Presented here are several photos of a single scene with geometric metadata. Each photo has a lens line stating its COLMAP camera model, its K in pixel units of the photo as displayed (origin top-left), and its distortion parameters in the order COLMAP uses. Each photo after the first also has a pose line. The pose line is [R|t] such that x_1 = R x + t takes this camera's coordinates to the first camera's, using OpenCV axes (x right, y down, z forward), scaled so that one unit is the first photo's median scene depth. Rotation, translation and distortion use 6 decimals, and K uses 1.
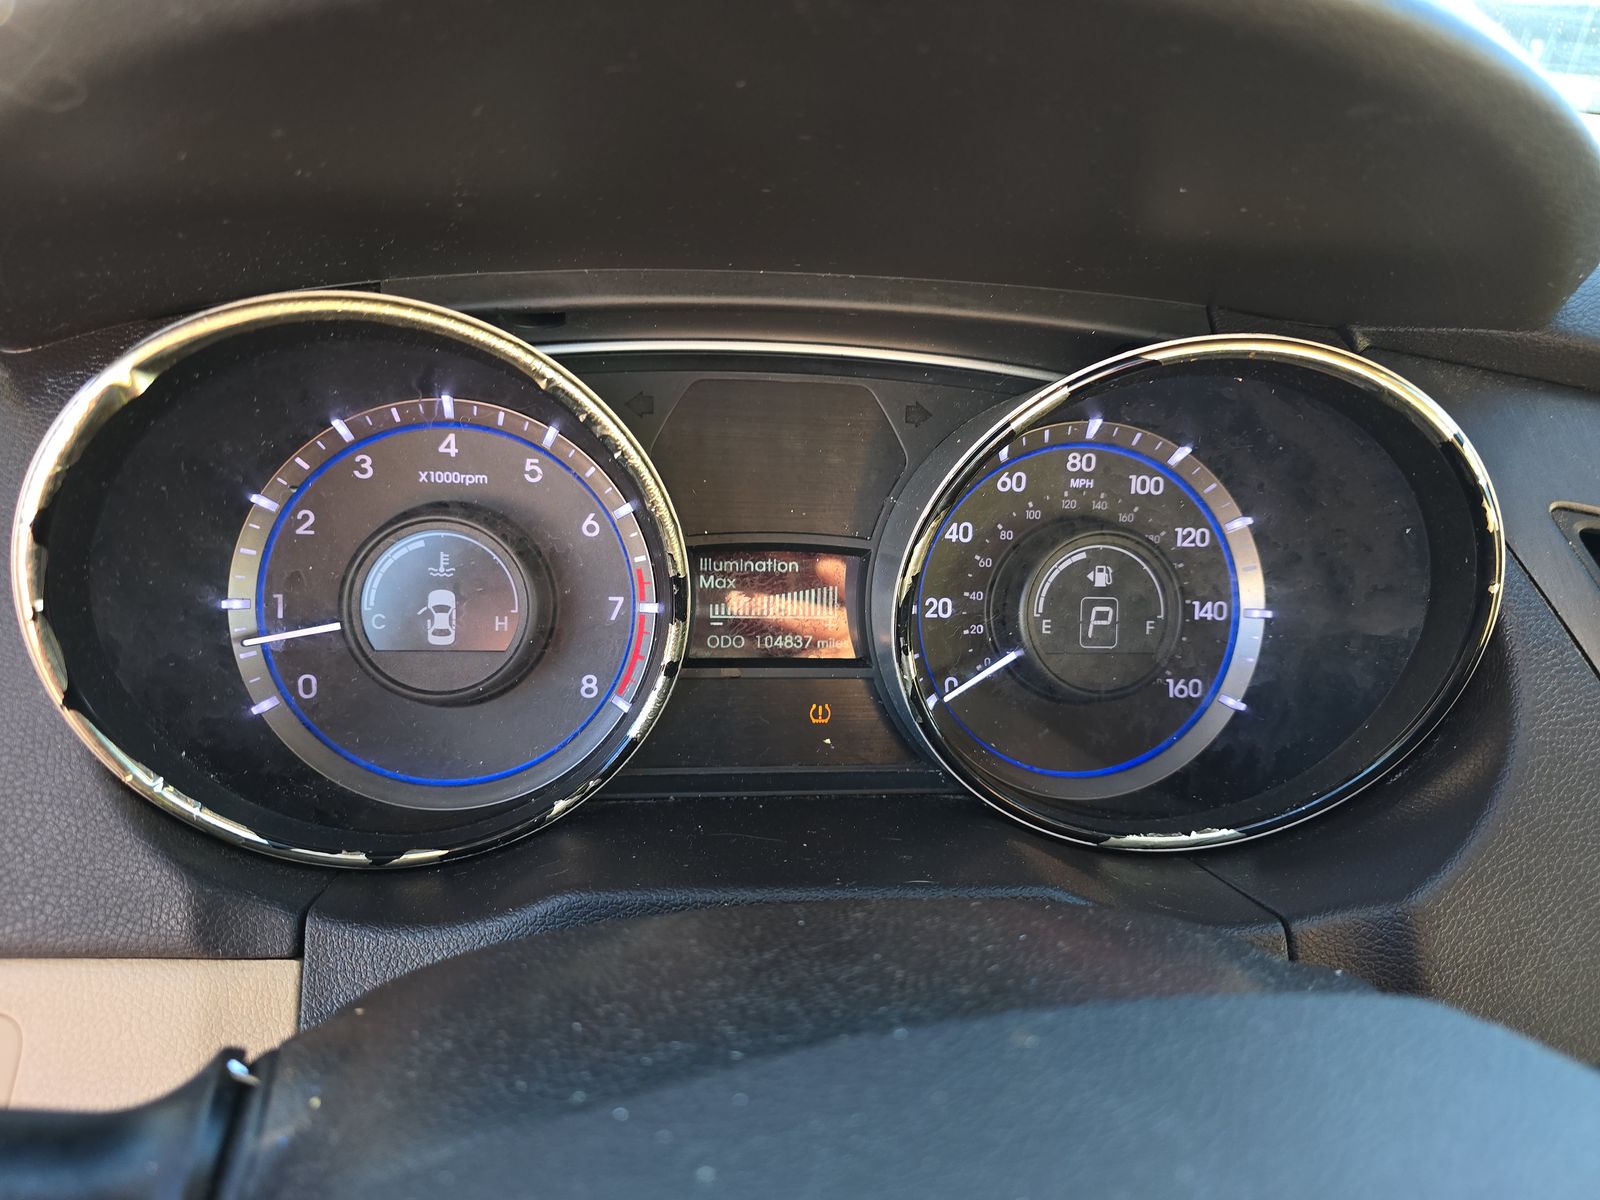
lens RADIAL K [[1079.6, 0, 800.9], [0, 1079.6, 590.5], [0, 0, 1]] dist [0.031327, -0.027754]
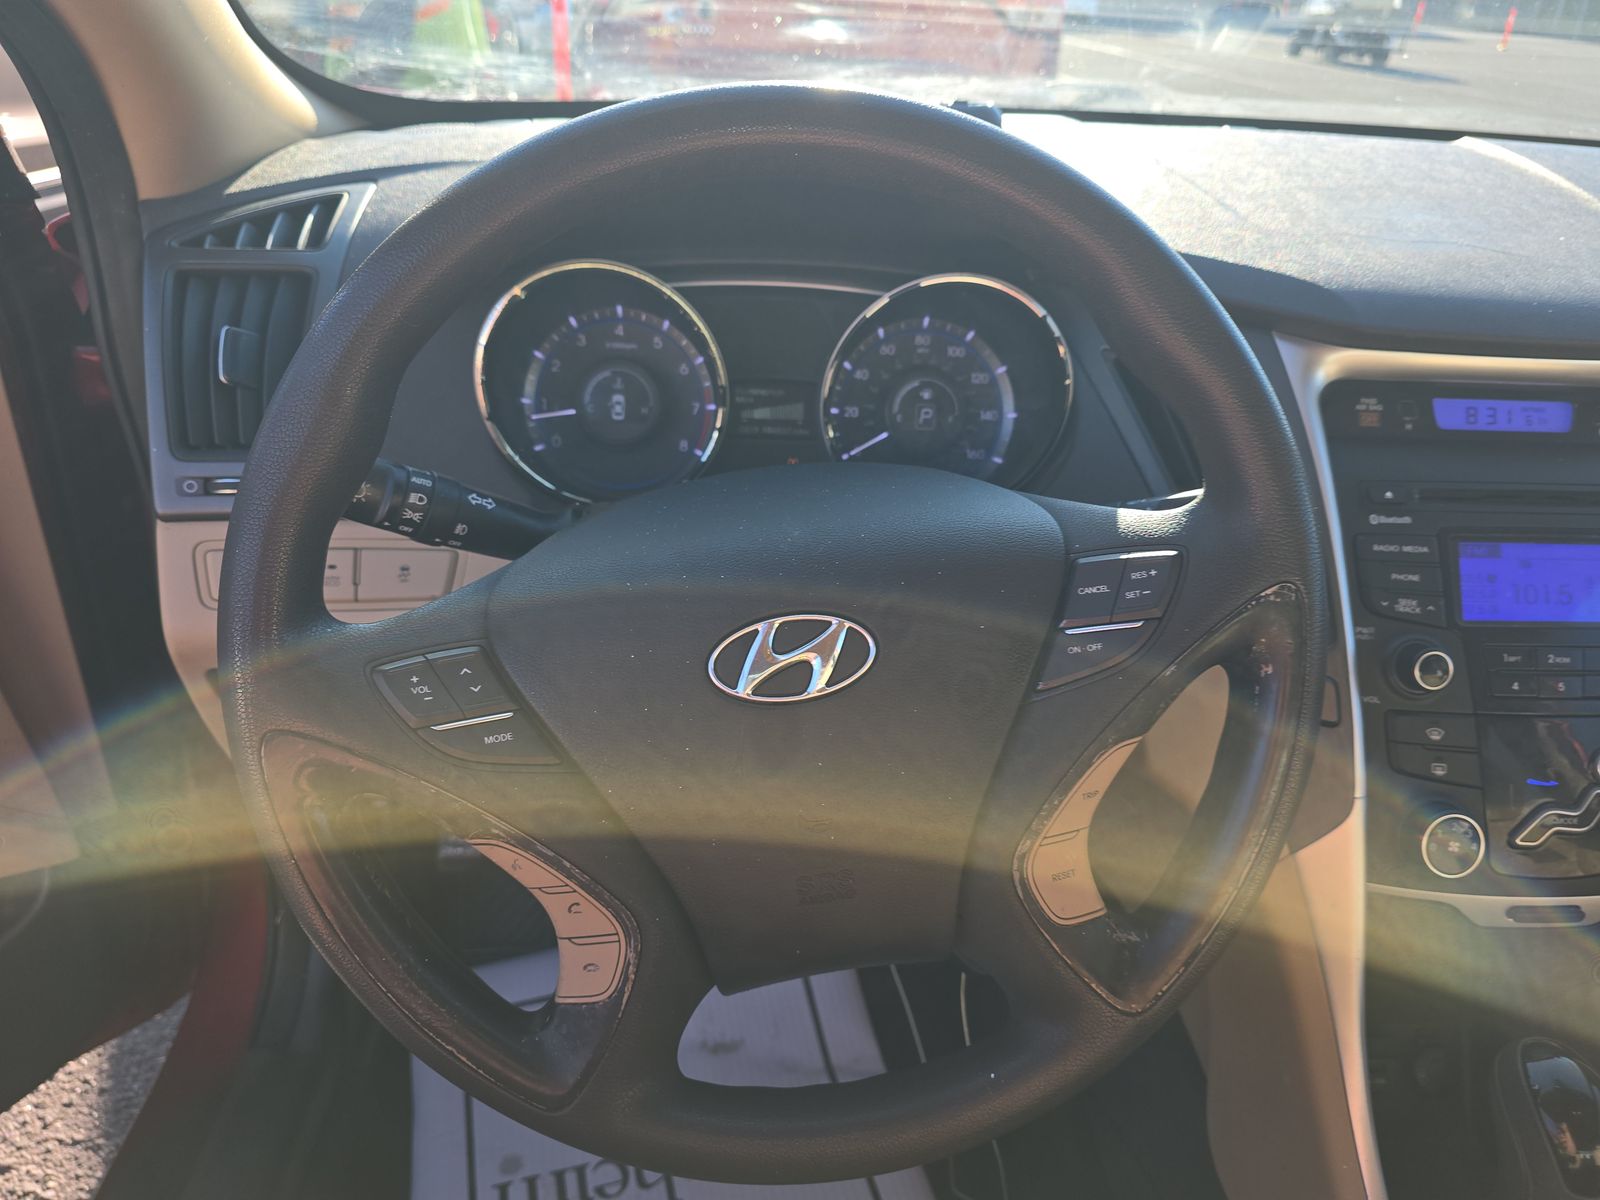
lens RADIAL K [[1079.6, 0, 807.1], [0, 1079.6, 596.6], [0, 0, 1]] dist [0.031327, -0.027754]
pose [[0.997714, 0.010712, -0.066725, 0.202031], [-0.008055, 0.999169, 0.039963, 0.313320], [0.067097, -0.039335, 0.996971, -1.170719]]
